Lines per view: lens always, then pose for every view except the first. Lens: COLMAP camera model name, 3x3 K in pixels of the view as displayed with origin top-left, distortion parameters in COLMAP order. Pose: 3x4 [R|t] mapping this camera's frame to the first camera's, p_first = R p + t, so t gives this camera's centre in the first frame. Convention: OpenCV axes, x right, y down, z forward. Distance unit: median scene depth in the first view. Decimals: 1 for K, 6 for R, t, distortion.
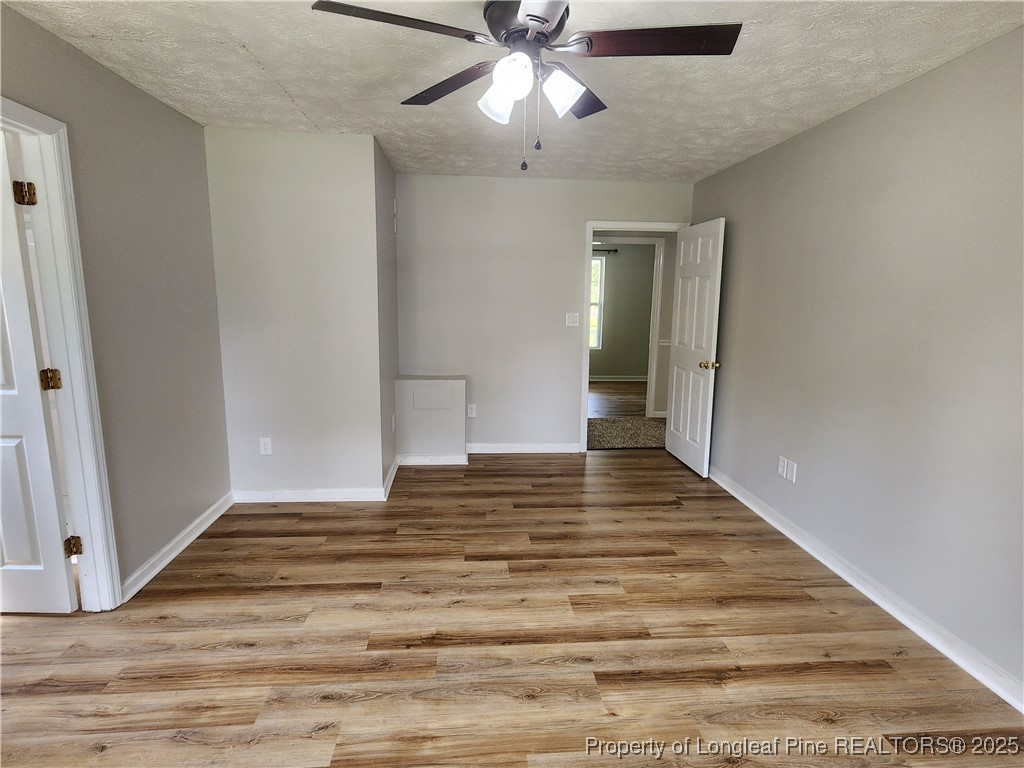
lens RADIAL K [[554.7, 0, 512.0], [0, 554.7, 384.0], [0, 0, 1]] dist [0.003108, -0.000826]
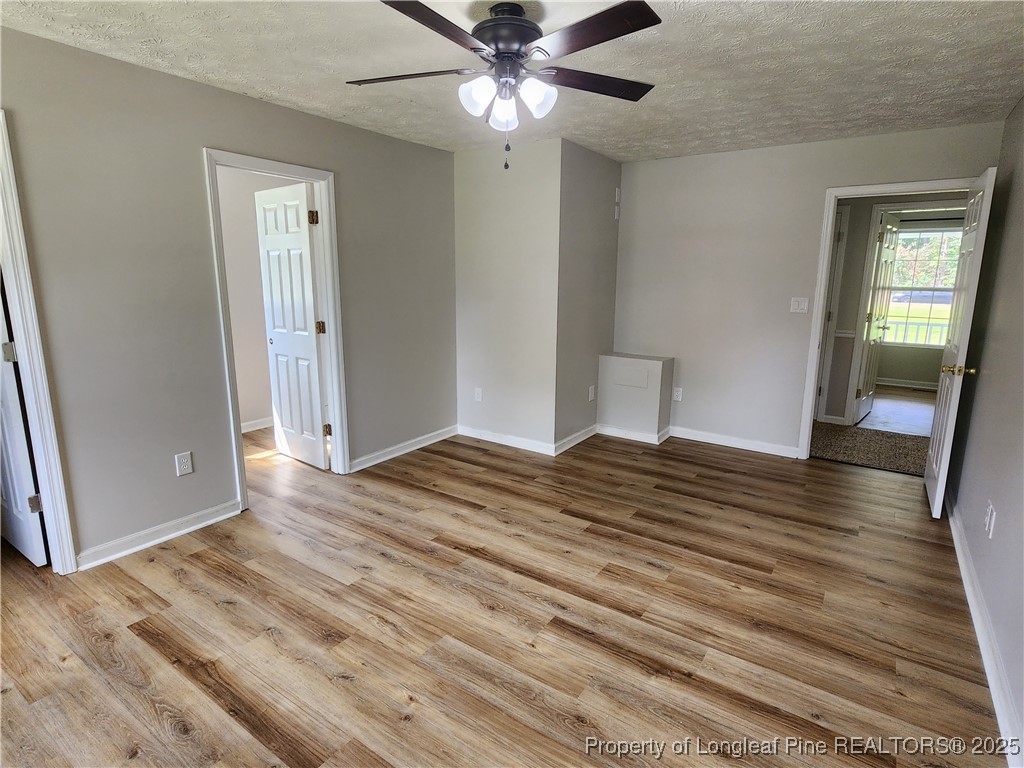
lens RADIAL K [[554.7, 0, 512.0], [0, 554.7, 384.0], [0, 0, 1]] dist [0.003108, -0.000826]
pose [[0.762367, 0.115979, -0.636668, 0.546329], [-0.102507, 0.993031, 0.058151, 0.003464], [0.638975, 0.020930, 0.768942, 0.063958]]
